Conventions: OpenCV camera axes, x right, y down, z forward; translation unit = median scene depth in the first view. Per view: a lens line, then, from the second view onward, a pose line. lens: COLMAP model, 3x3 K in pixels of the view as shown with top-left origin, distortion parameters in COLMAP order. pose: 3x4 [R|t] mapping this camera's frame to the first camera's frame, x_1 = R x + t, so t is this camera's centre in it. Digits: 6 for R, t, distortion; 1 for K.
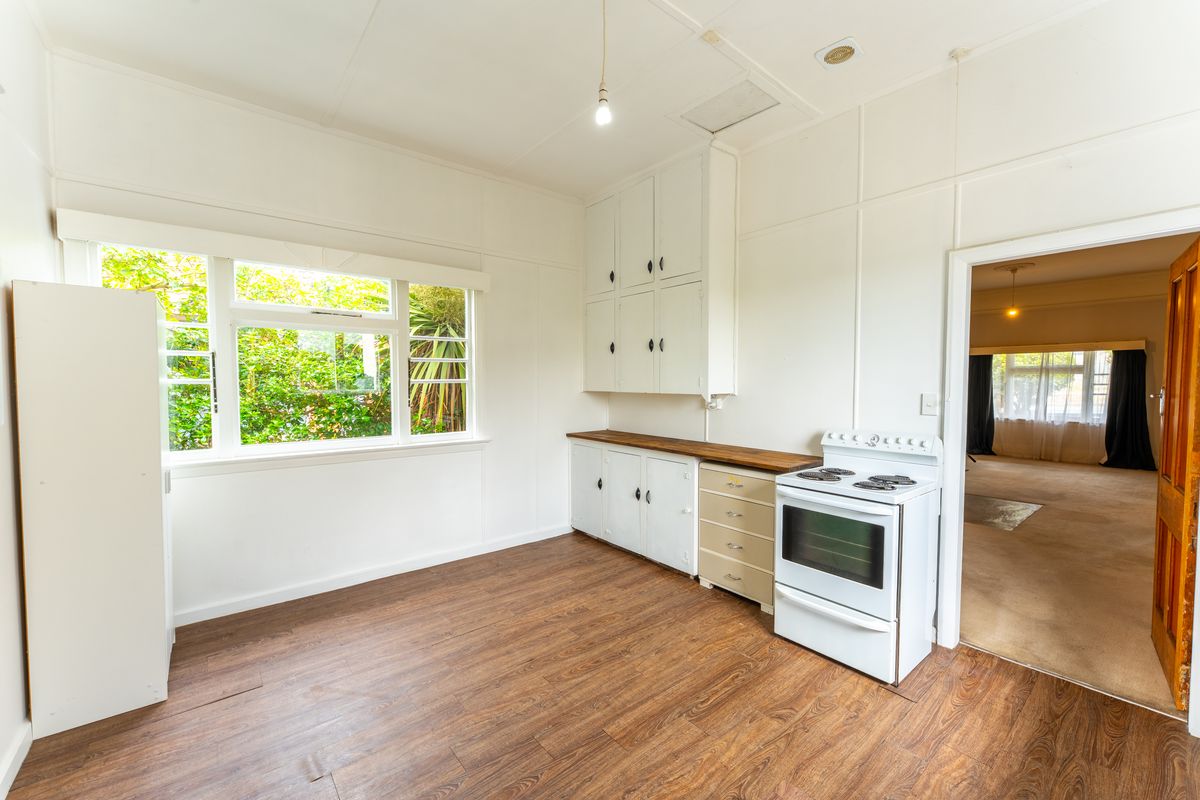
lens RADIAL K [[481.7, 0, 597.8], [0, 481.7, 403.0], [0, 0, 1]] dist [-0.008926, -0.000226]
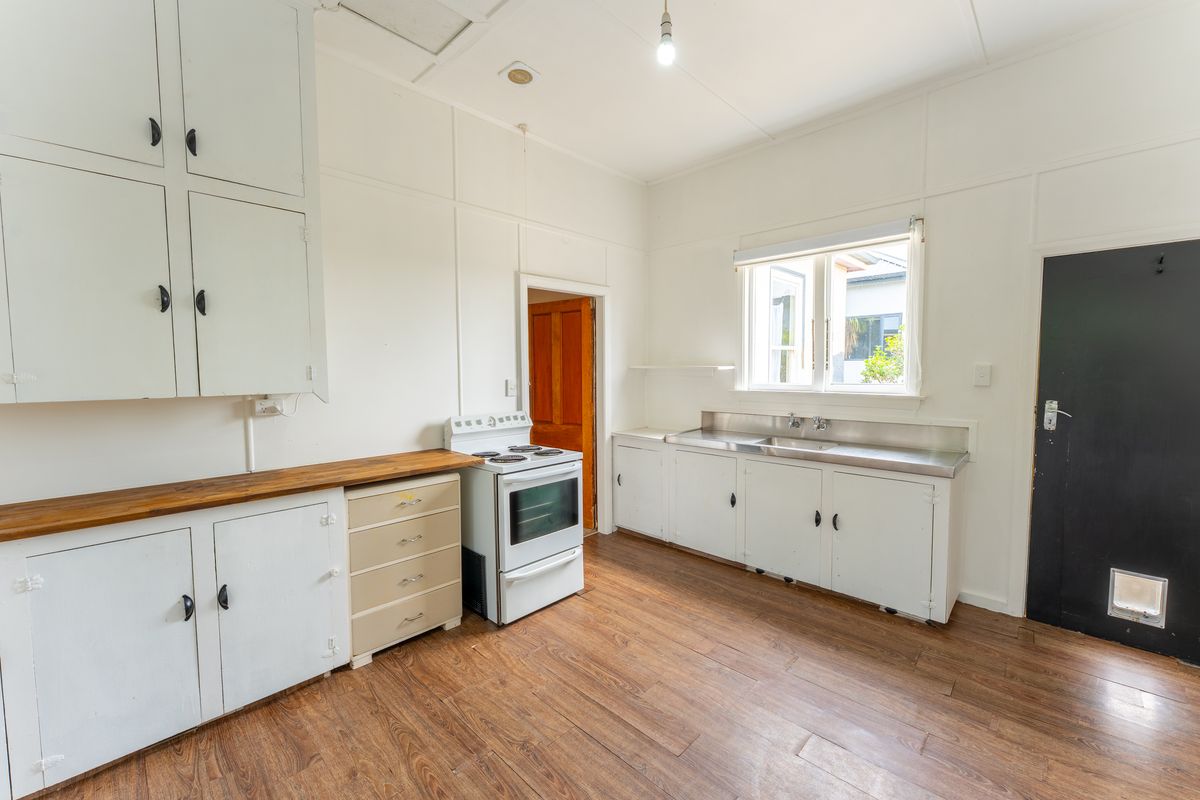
lens RADIAL K [[481.4, 0, 600.0], [0, 481.4, 400.0], [0, 0, 1]] dist [-0.000298, -0.000204]
pose [[-0.120699, -0.062617, 0.990712, -0.566892], [0.054248, 0.996101, 0.069566, -0.037836], [-0.991206, 0.062141, -0.116832, 0.832477]]
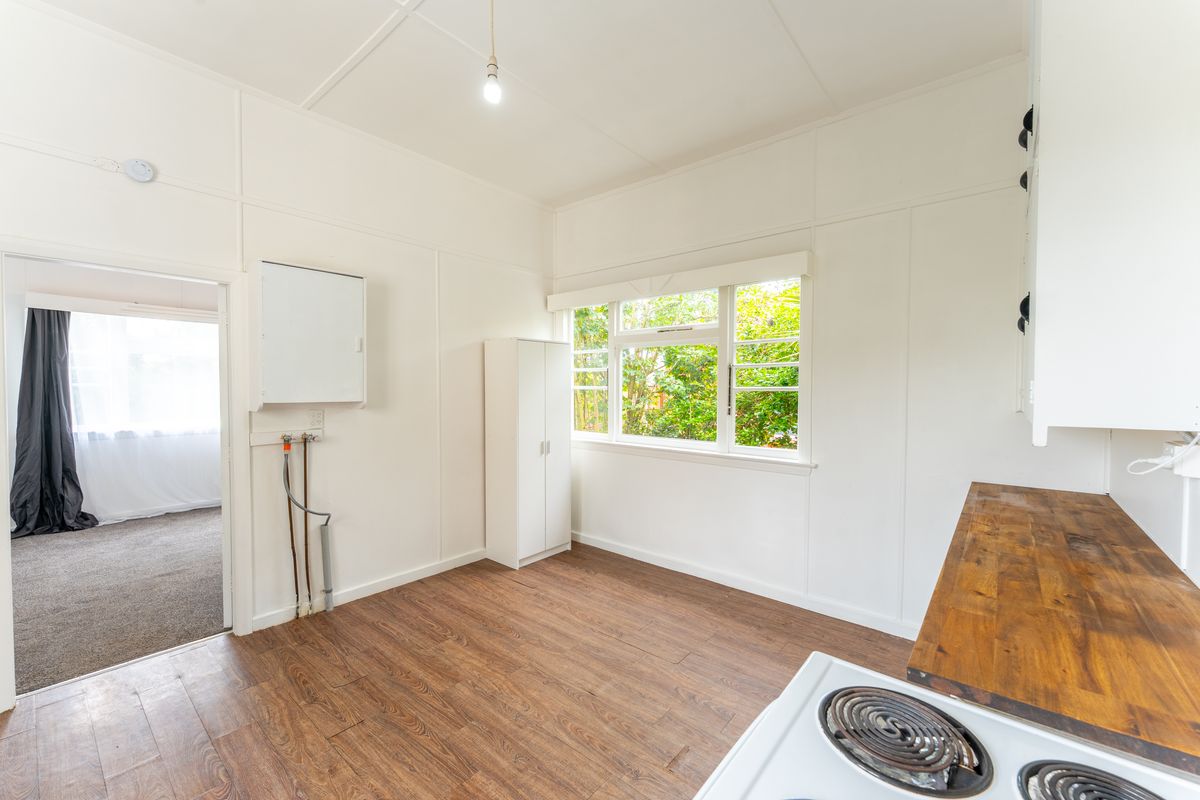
lens RADIAL K [[481.4, 0, 600.0], [0, 481.4, 400.0], [0, 0, 1]] dist [-0.000298, -0.000204]
pose [[0.188627, 0.030782, -0.981566, 0.636696], [-0.054084, 0.998317, 0.020914, -0.035033], [0.980558, 0.049142, 0.189974, 0.698869]]
